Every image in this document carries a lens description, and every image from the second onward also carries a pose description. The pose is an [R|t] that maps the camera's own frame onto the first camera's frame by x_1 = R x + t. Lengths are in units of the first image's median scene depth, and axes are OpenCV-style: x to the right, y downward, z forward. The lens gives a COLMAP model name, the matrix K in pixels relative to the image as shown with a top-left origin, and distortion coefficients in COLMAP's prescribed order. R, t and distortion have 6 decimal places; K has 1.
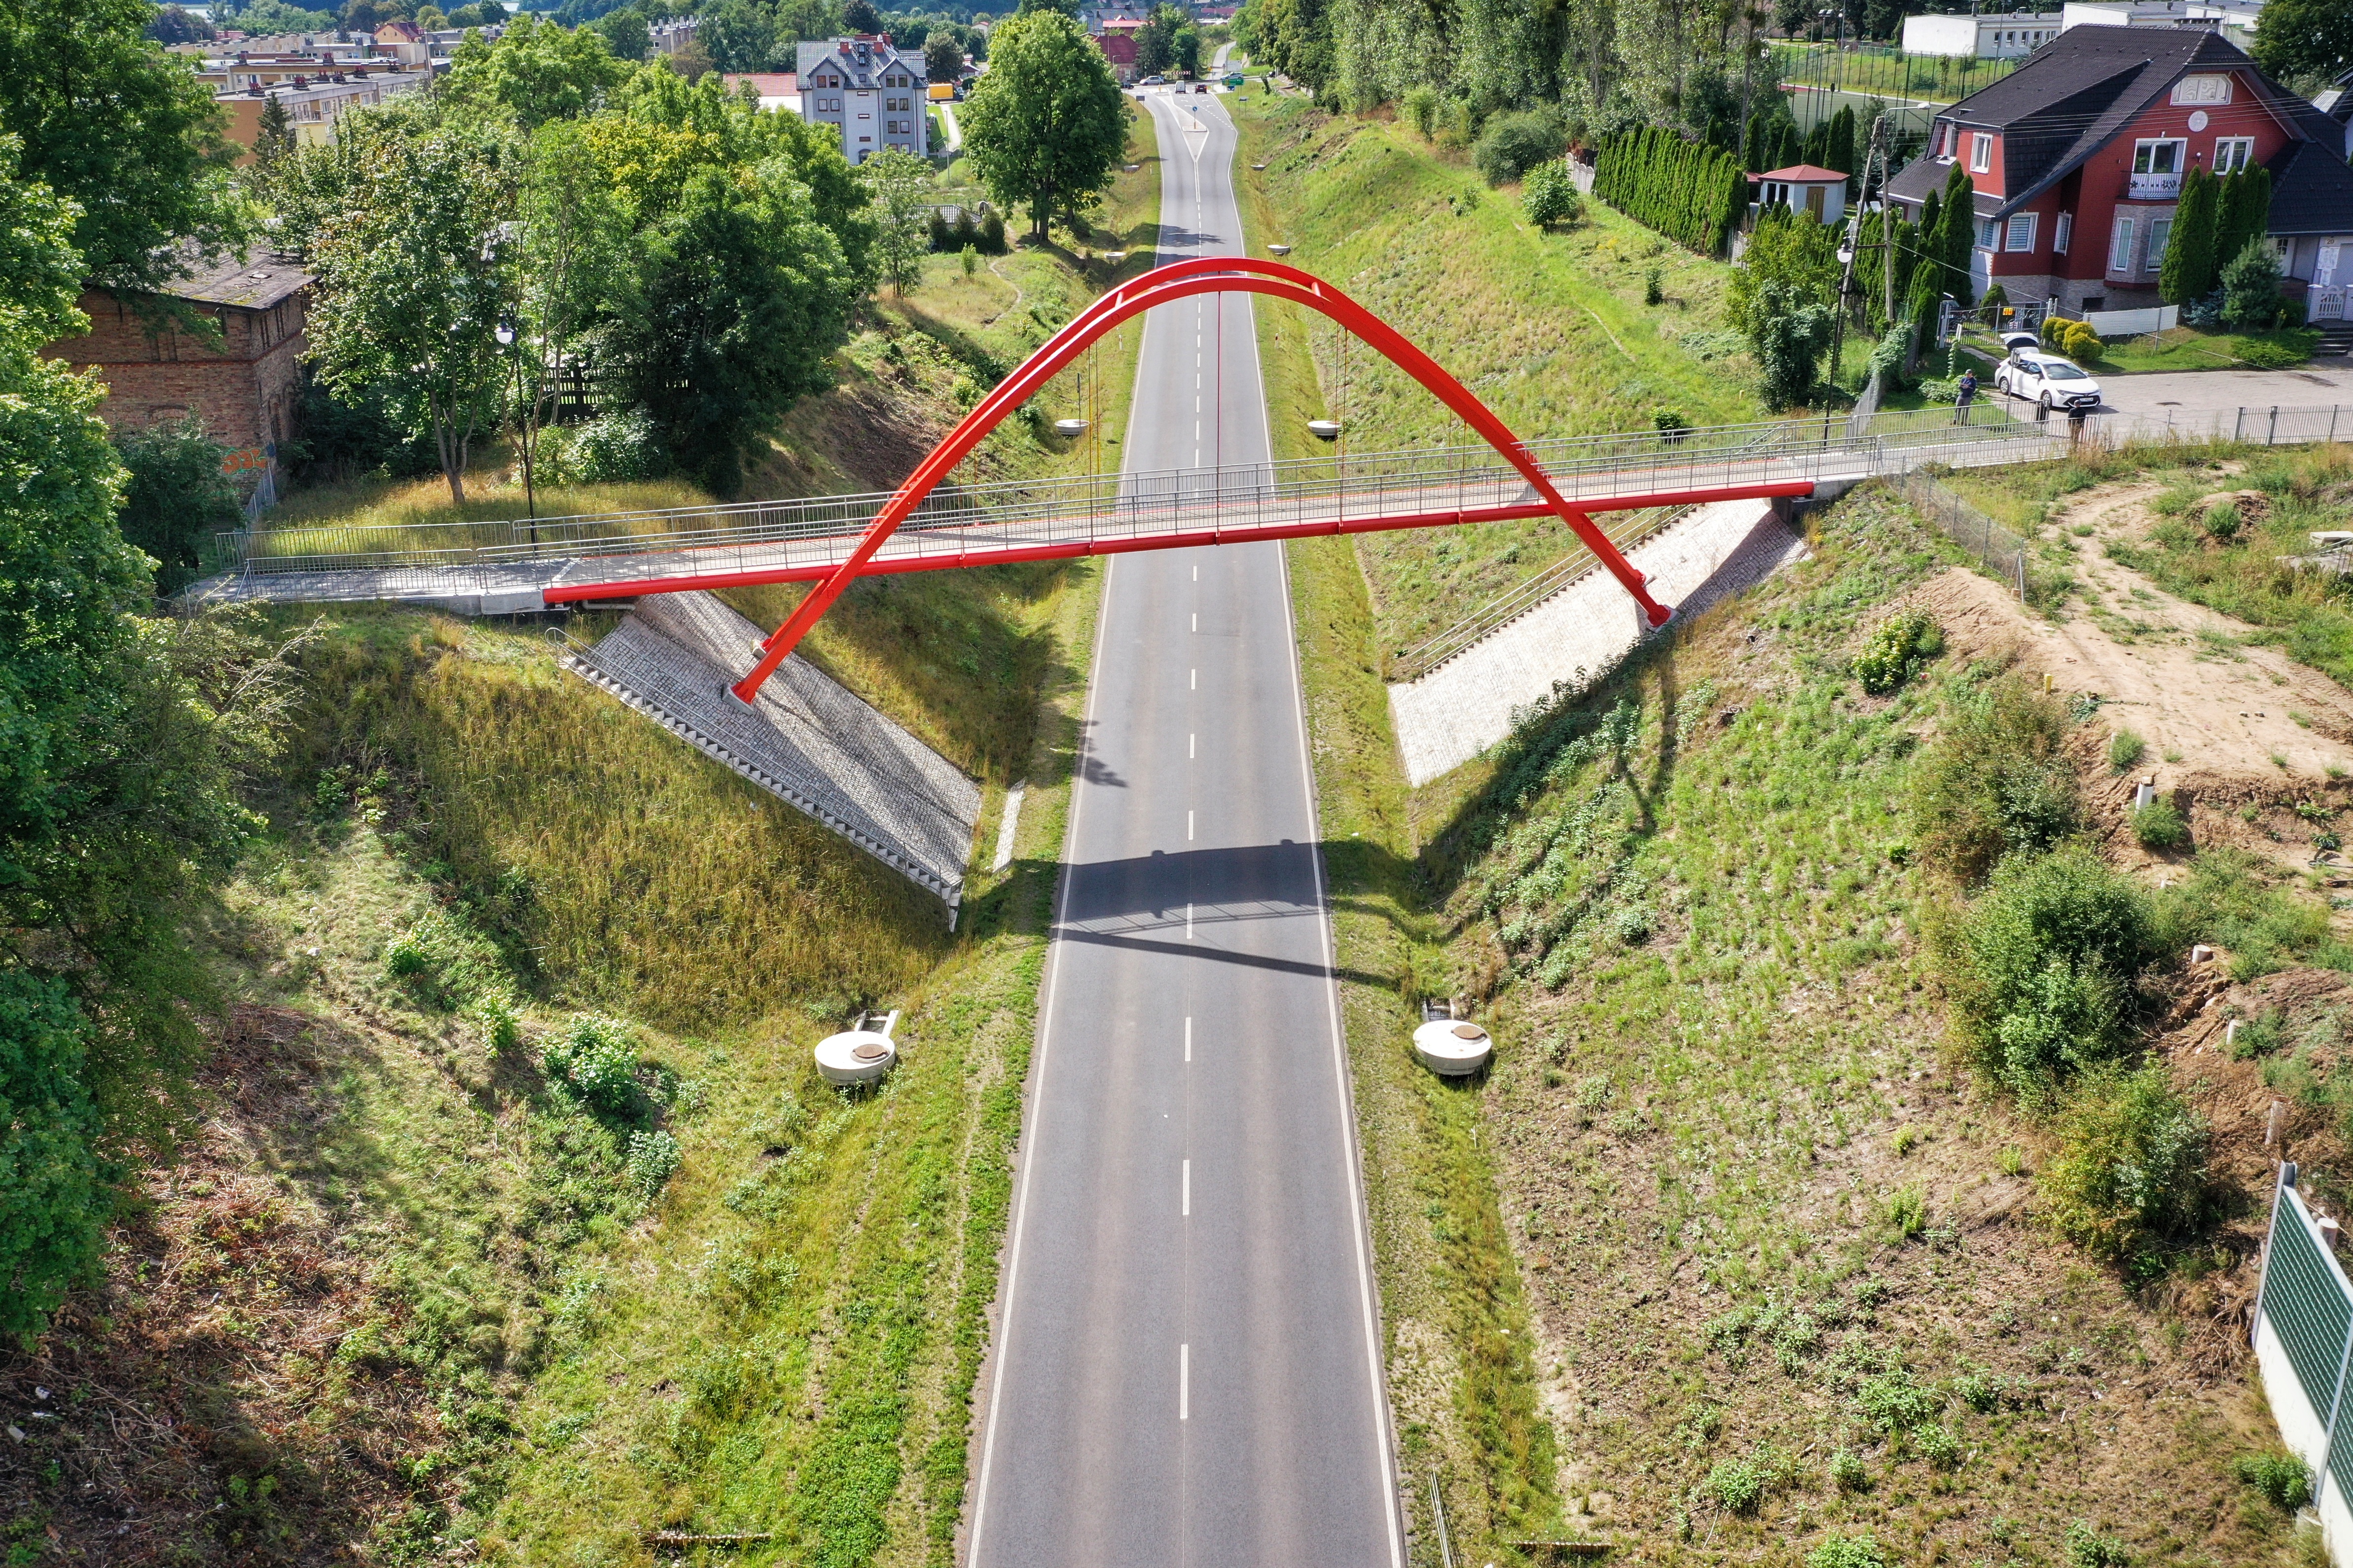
lens RADIAL K [[2114.8, 0, 1140.3], [0, 2114.8, 665.6], [0, 0, 1]] dist [-0.003694, -0.000269]
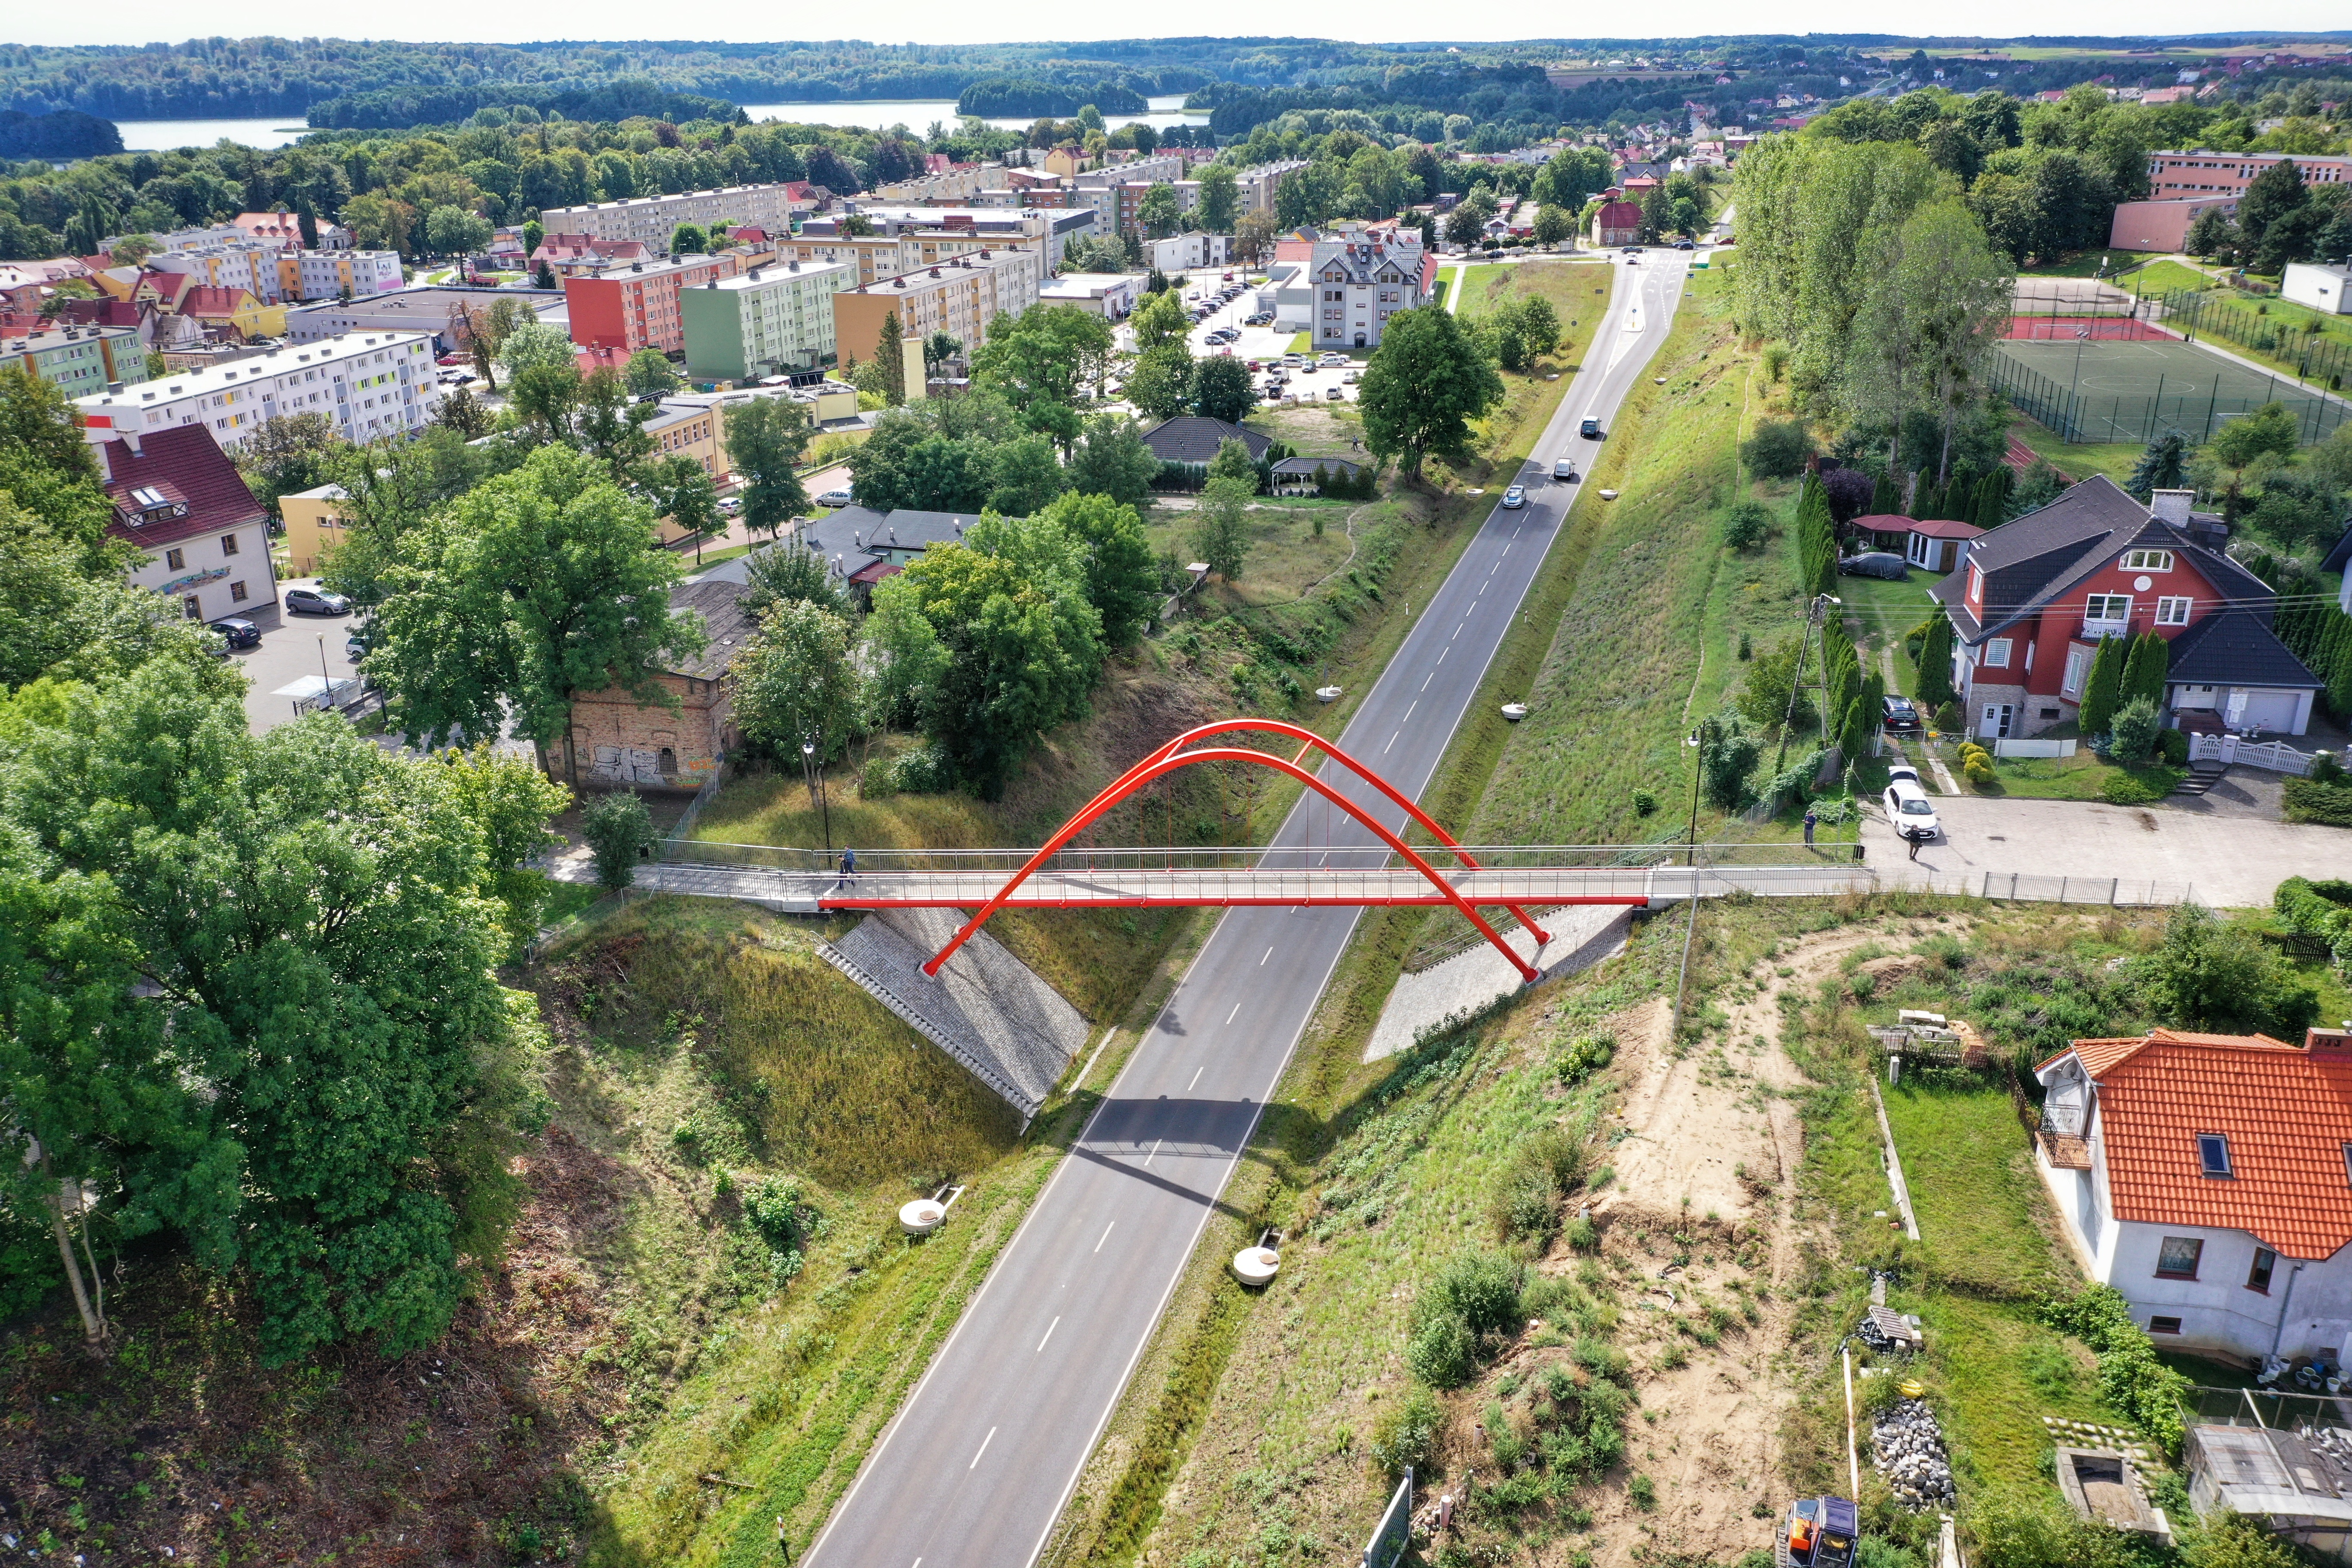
lens RADIAL K [[1846.9, 0, 1179.4], [0, 1846.9, 778.4], [0, 0, 1]] dist [-0.005725, 0.006841]
pose [[0.959751, 0.098200, -0.263124, 0.408900], [-0.082736, 0.994163, 0.069250, -0.280800], [0.268388, -0.044693, 0.962273, -0.378394]]
